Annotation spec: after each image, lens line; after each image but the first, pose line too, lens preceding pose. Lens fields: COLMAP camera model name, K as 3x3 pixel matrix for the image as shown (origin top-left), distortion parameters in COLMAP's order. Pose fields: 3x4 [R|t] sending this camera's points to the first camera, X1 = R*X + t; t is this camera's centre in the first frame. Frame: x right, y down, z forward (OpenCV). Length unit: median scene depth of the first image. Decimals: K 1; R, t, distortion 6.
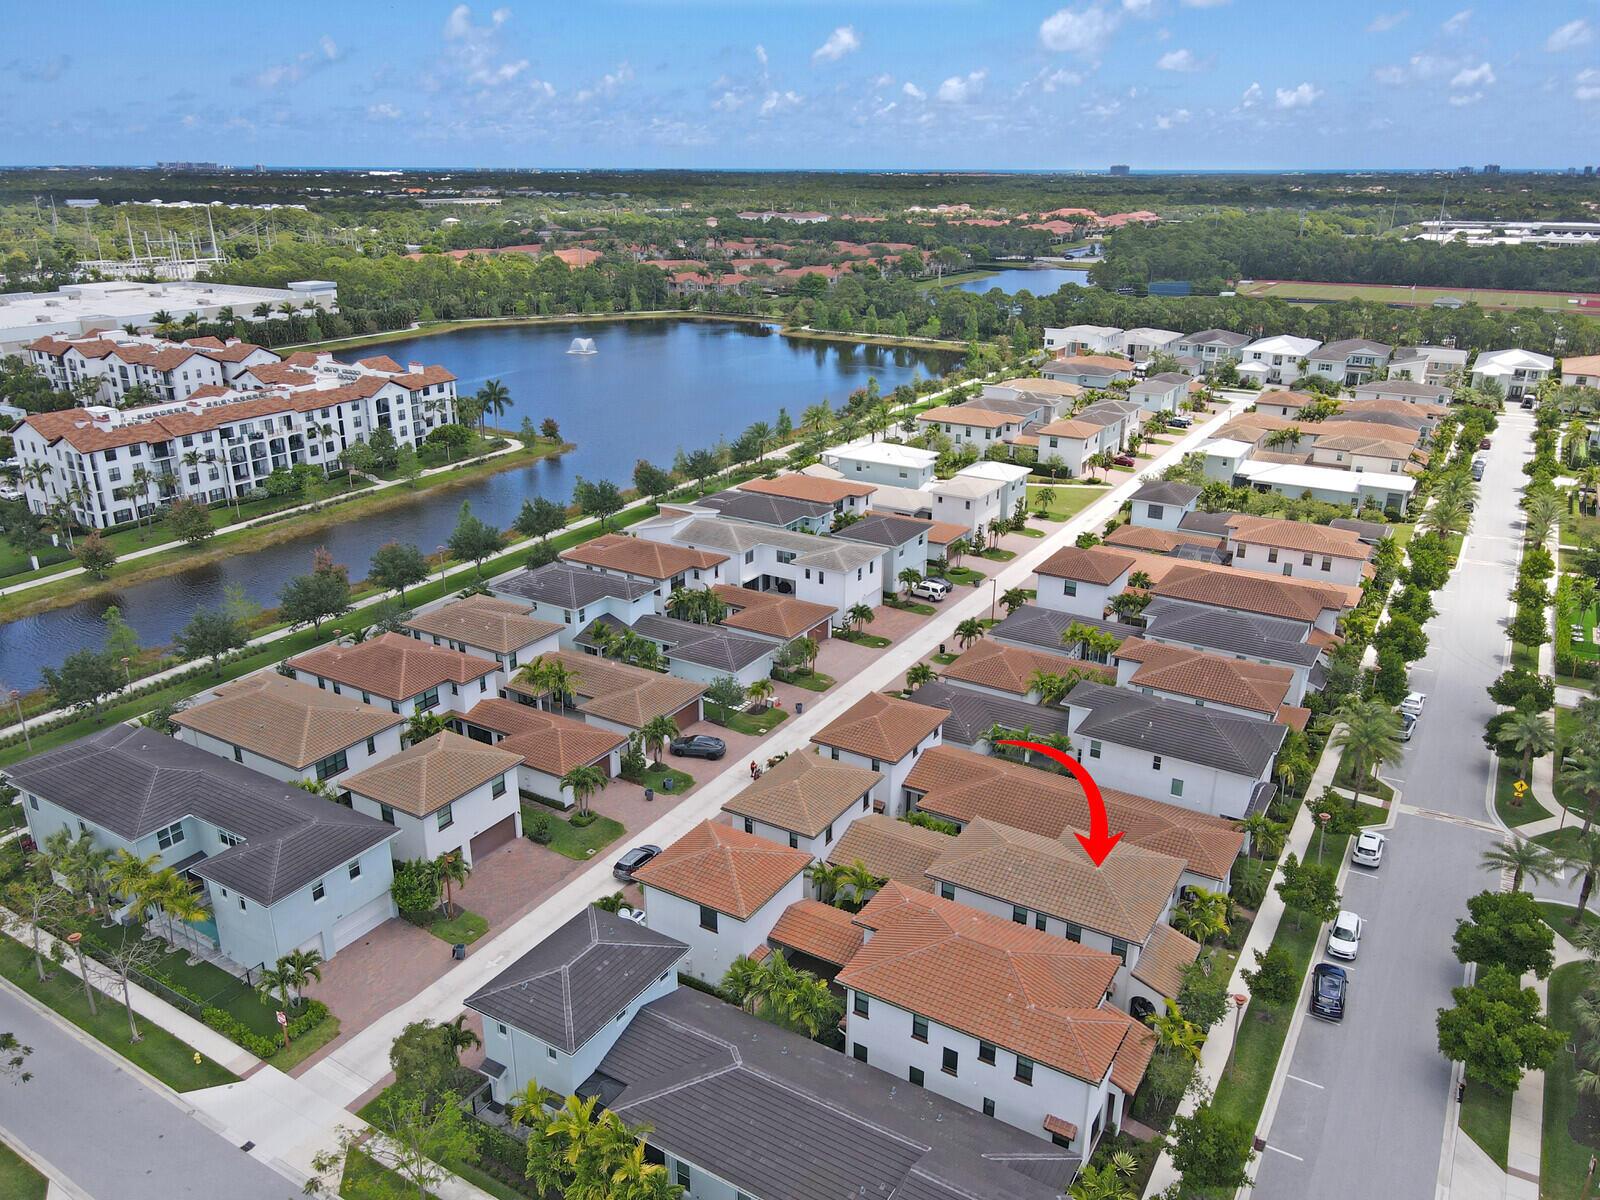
lens RADIAL K [[1157.3, 0, 801.4], [0, 1157.3, 606.3], [0, 0, 1]] dist [0.000385, 0.032738]
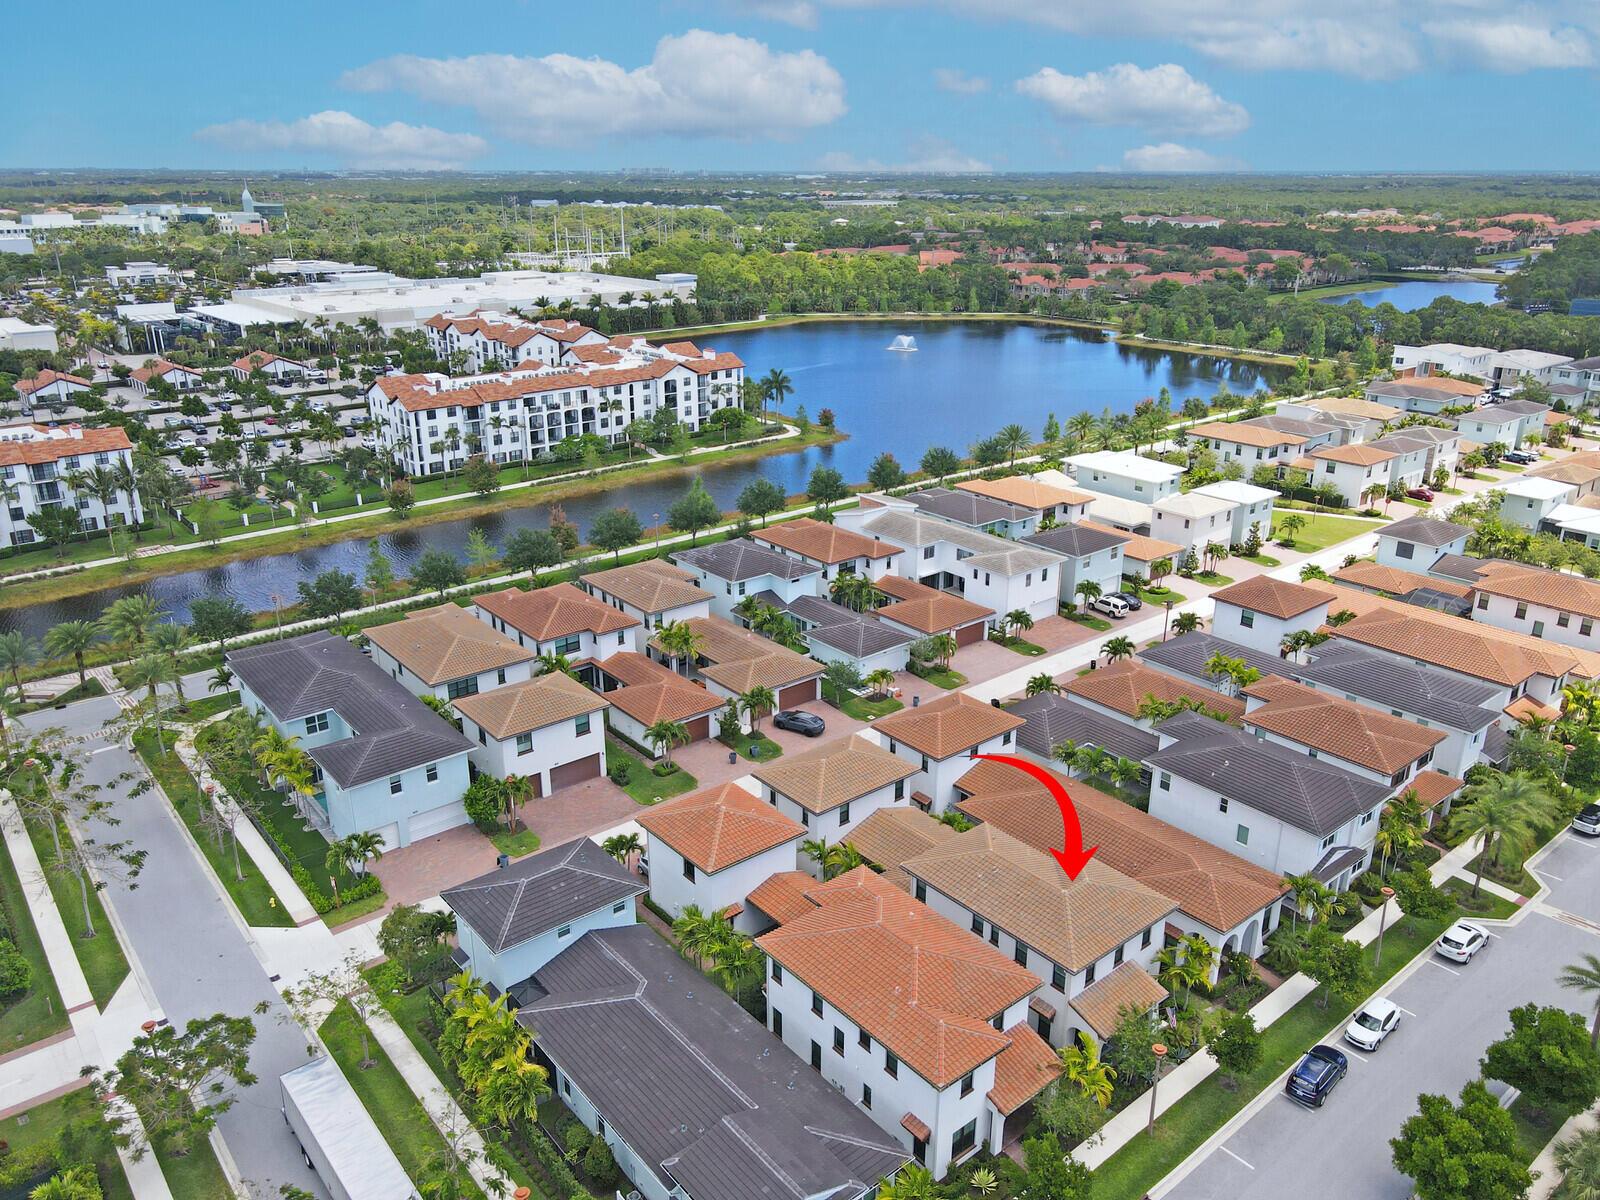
lens RADIAL K [[1157.3, 0, 810.8], [0, 1157.3, 604.2], [0, 0, 1]] dist [0.000385, 0.032738]
pose [[0.946642, 0.113286, -0.301719, 0.155783], [-0.114488, 0.993329, 0.013758, 0.000201], [0.301265, 0.021519, 0.953297, 0.006494]]
